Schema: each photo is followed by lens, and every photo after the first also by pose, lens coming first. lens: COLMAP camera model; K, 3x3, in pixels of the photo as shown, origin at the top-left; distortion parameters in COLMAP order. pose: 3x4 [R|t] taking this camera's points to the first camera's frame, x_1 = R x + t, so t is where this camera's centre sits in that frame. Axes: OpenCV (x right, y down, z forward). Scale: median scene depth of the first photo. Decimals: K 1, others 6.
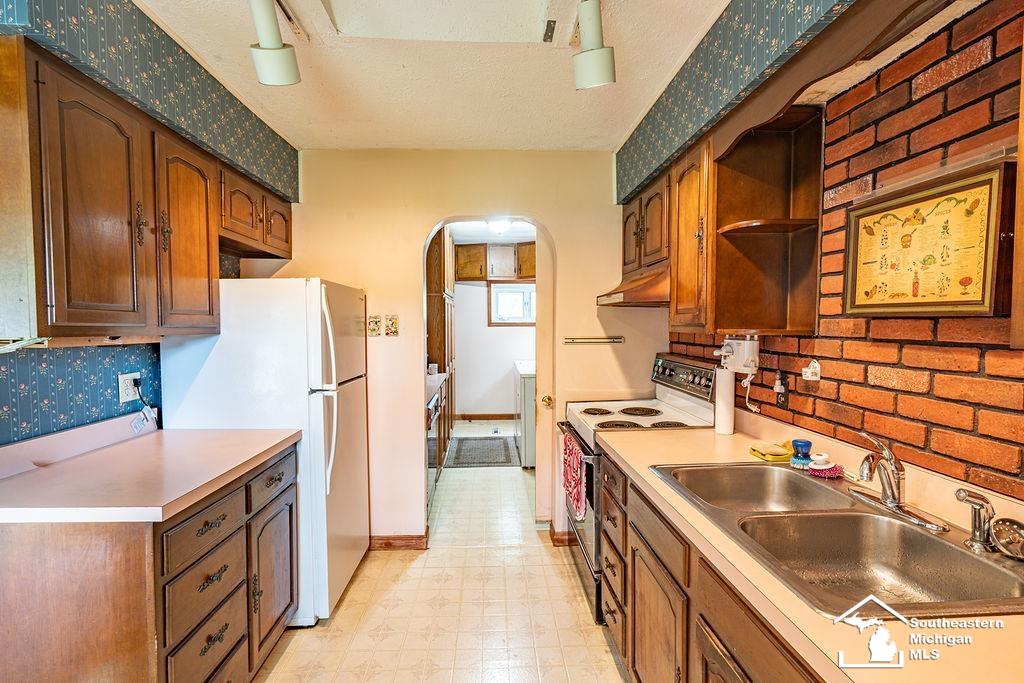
lens RADIAL K [[465.4, 0, 511.2], [0, 465.4, 343.2], [0, 0, 1]] dist [0.003385, 0.000893]
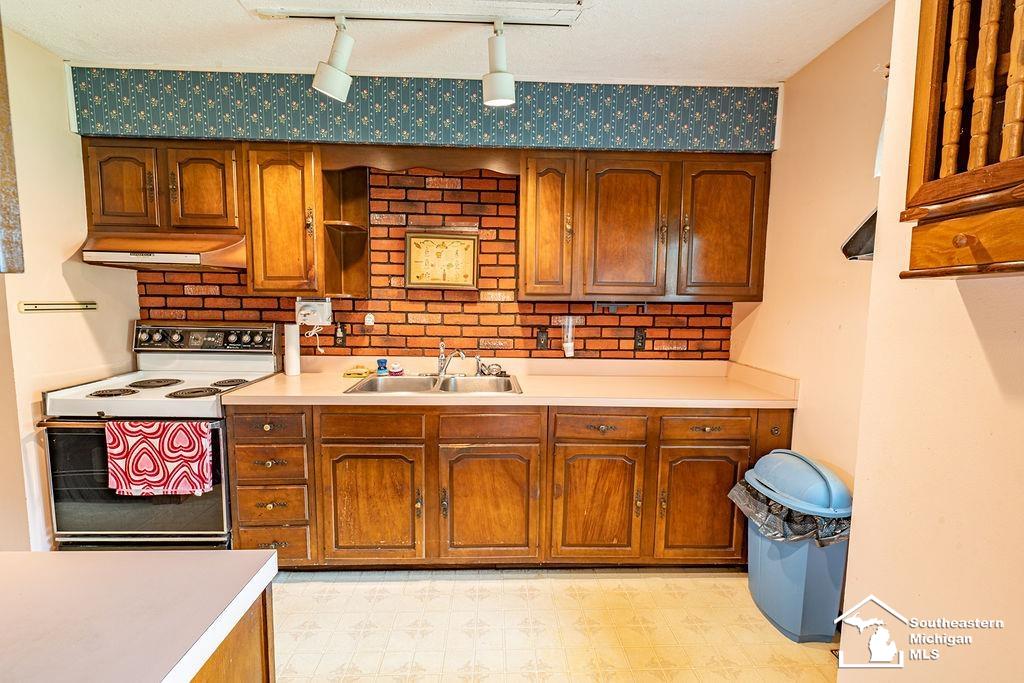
lens RADIAL K [[465.4, 0, 512.3], [0, 465.4, 340.5], [0, 0, 1]] dist [0.003385, 0.000893]
pose [[0.024408, -0.079226, 0.996558, -1.086647], [0.026669, 0.996552, 0.078573, 0.016902], [-0.999346, 0.024659, 0.026437, 0.474229]]
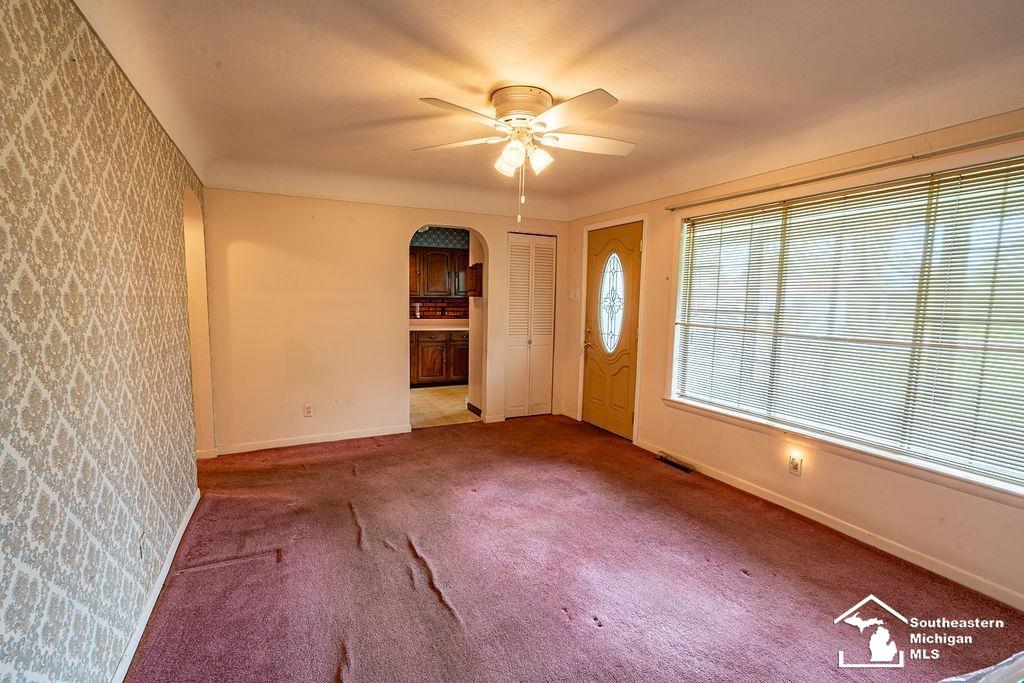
lens RADIAL K [[465.4, 0, 511.5], [0, 465.4, 342.7], [0, 0, 1]] dist [0.003385, 0.000893]
pose [[-0.388286, -0.091495, 0.916986, -4.067055], [0.026123, 0.993566, 0.110198, -0.027082], [-0.921169, 0.066743, -0.383397, 1.261261]]
